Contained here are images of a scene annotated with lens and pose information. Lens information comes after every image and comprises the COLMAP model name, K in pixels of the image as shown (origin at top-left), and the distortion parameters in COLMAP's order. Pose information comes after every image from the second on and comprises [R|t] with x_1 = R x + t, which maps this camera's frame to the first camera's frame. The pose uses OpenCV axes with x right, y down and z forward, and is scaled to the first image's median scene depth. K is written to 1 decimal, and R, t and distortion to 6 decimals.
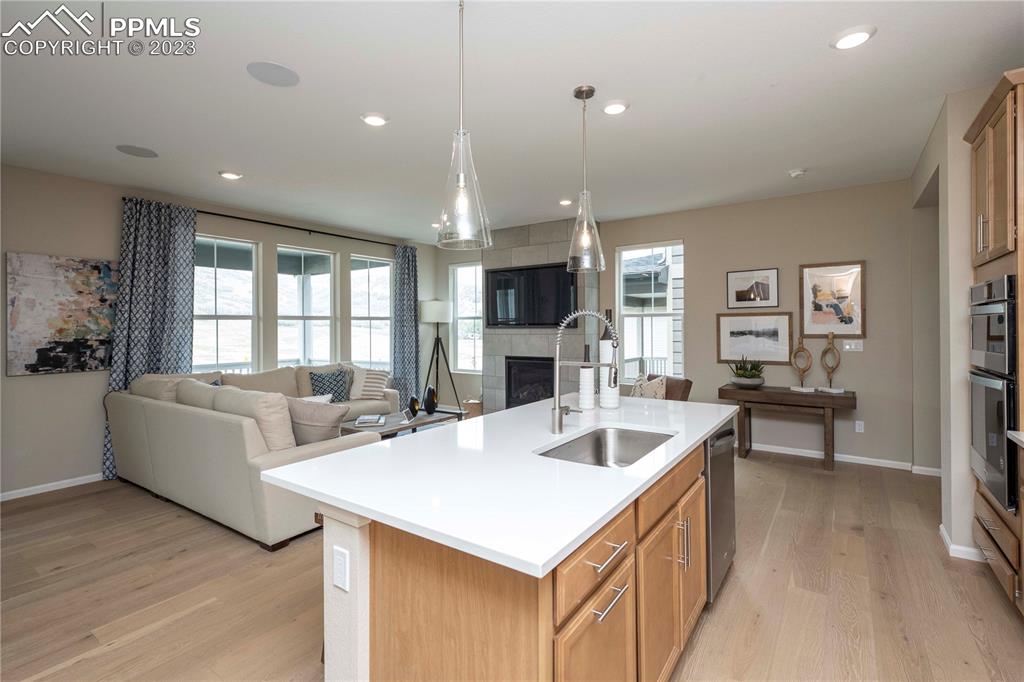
lens RADIAL K [[492.9, 0, 513.0], [0, 492.9, 330.2], [0, 0, 1]] dist [0.029645, -0.001213]
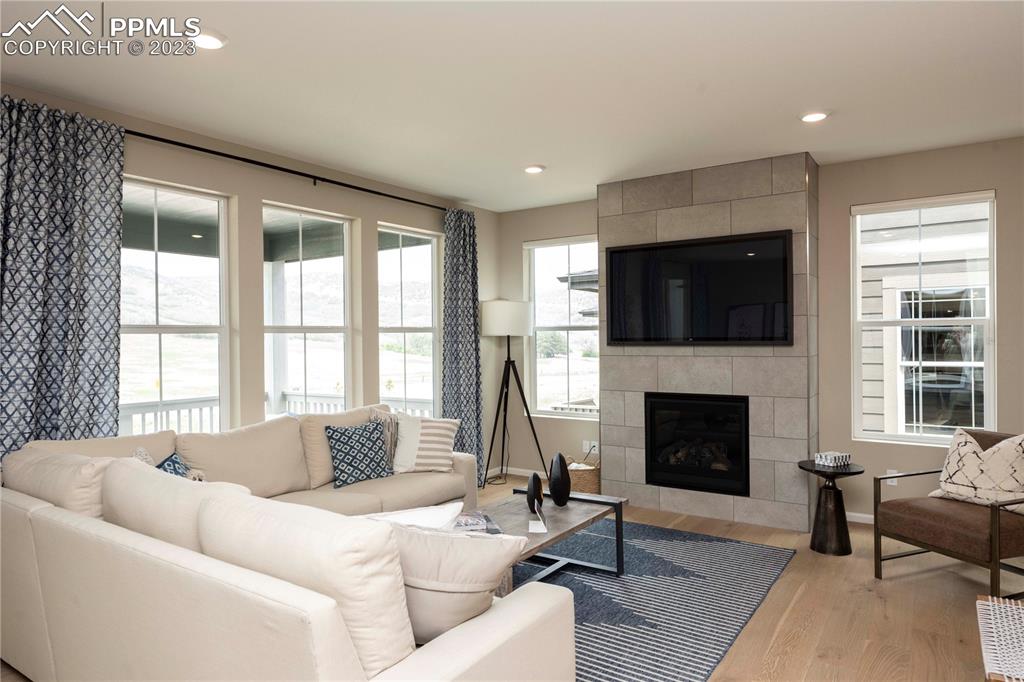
lens RADIAL K [[627.4, 0, 522.9], [0, 627.4, 346.2], [0, 0, 1]] dist [0.013600, 0.002495]
pose [[0.999260, -0.003037, 0.038345, -0.241898], [0.002845, 0.999983, 0.005054, -0.010054], [-0.038360, -0.004942, 0.999252, 0.315550]]
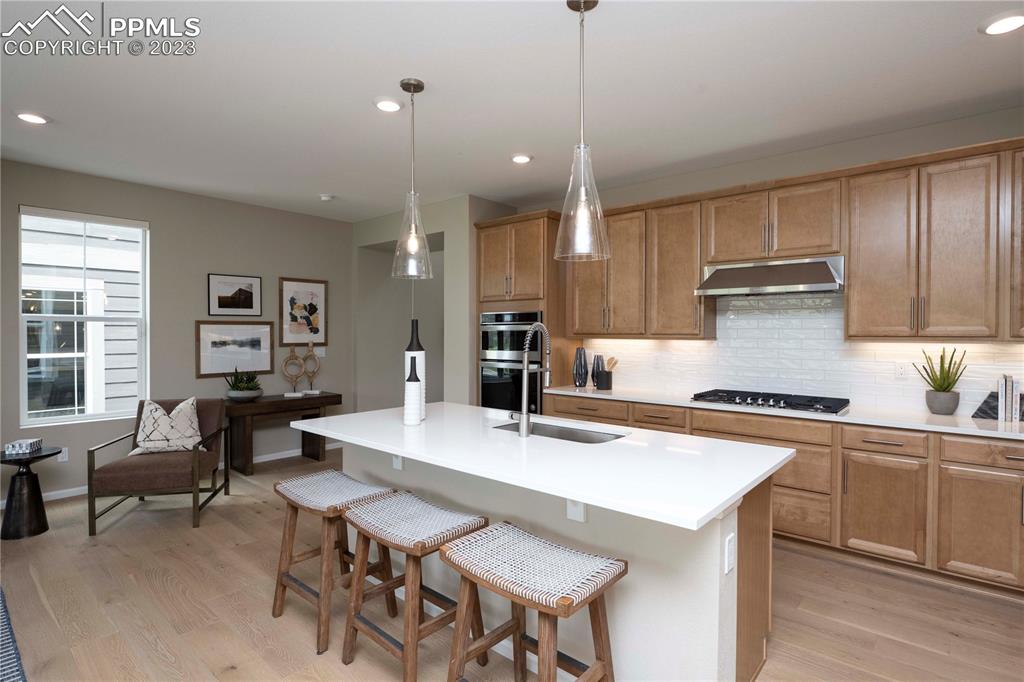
lens RADIAL K [[510.0, 0, 505.9], [0, 510.0, 338.5], [0, 0, 1]] dist [0.005477, 0.000989]
pose [[0.121519, -0.004747, 0.992578, -0.421231], [0.004743, 0.999980, 0.004201, -0.003903], [-0.992578, 0.004197, 0.121539, 0.386391]]
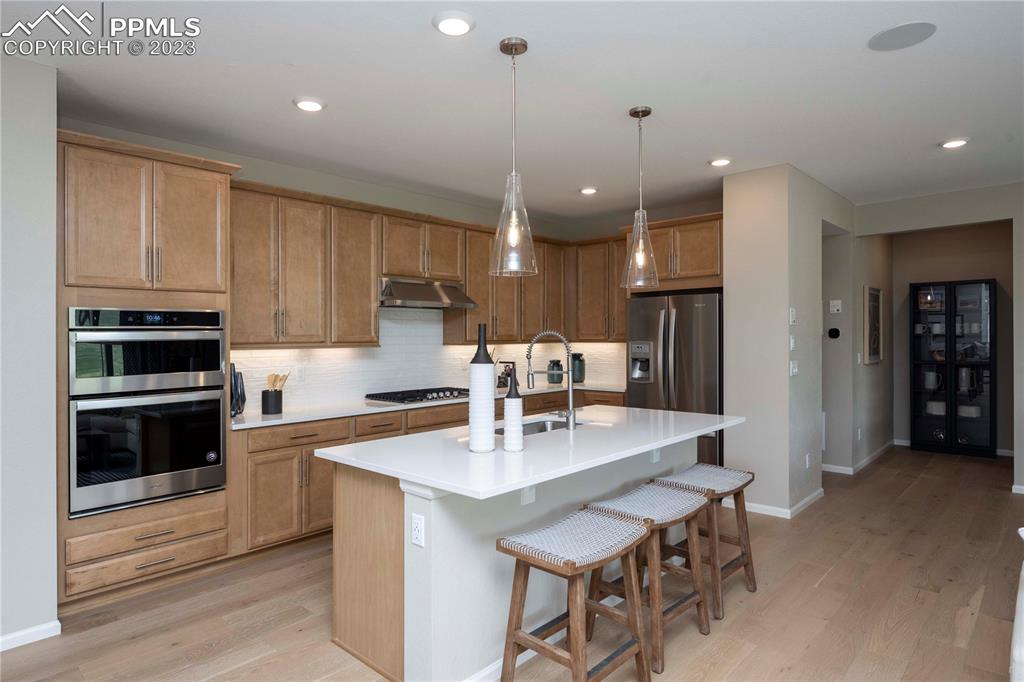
lens RADIAL K [[574.1, 0, 530.8], [0, 574.1, 342.7], [0, 0, 1]] dist [0.016798, -0.002032]
pose [[-0.990532, 0.016181, 0.136329, 0.007397], [0.018635, 0.999686, 0.016745, -0.014149], [-0.136015, 0.019127, -0.990522, 1.036280]]
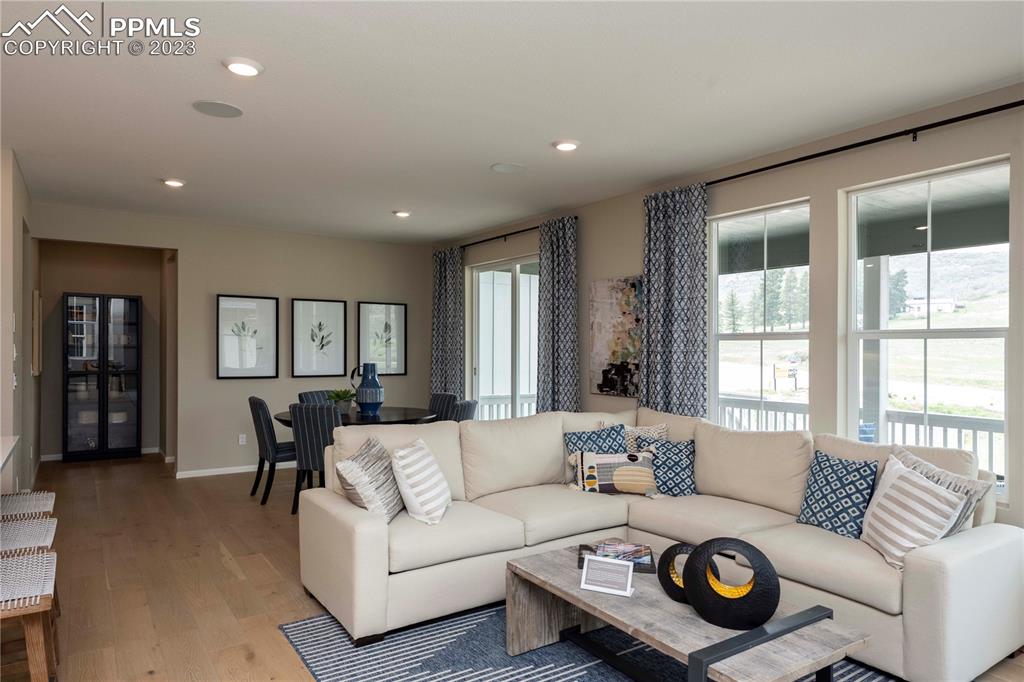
lens RADIAL K [[627.4, 0, 504.1], [0, 627.4, 349.0], [0, 0, 1]] dist [0.013600, 0.002495]
pose [[-0.378679, 0.005659, -0.925511, 0.269444], [-0.014023, 0.999831, 0.011851, -0.015393], [0.925422, 0.017467, -0.378535, 1.046221]]
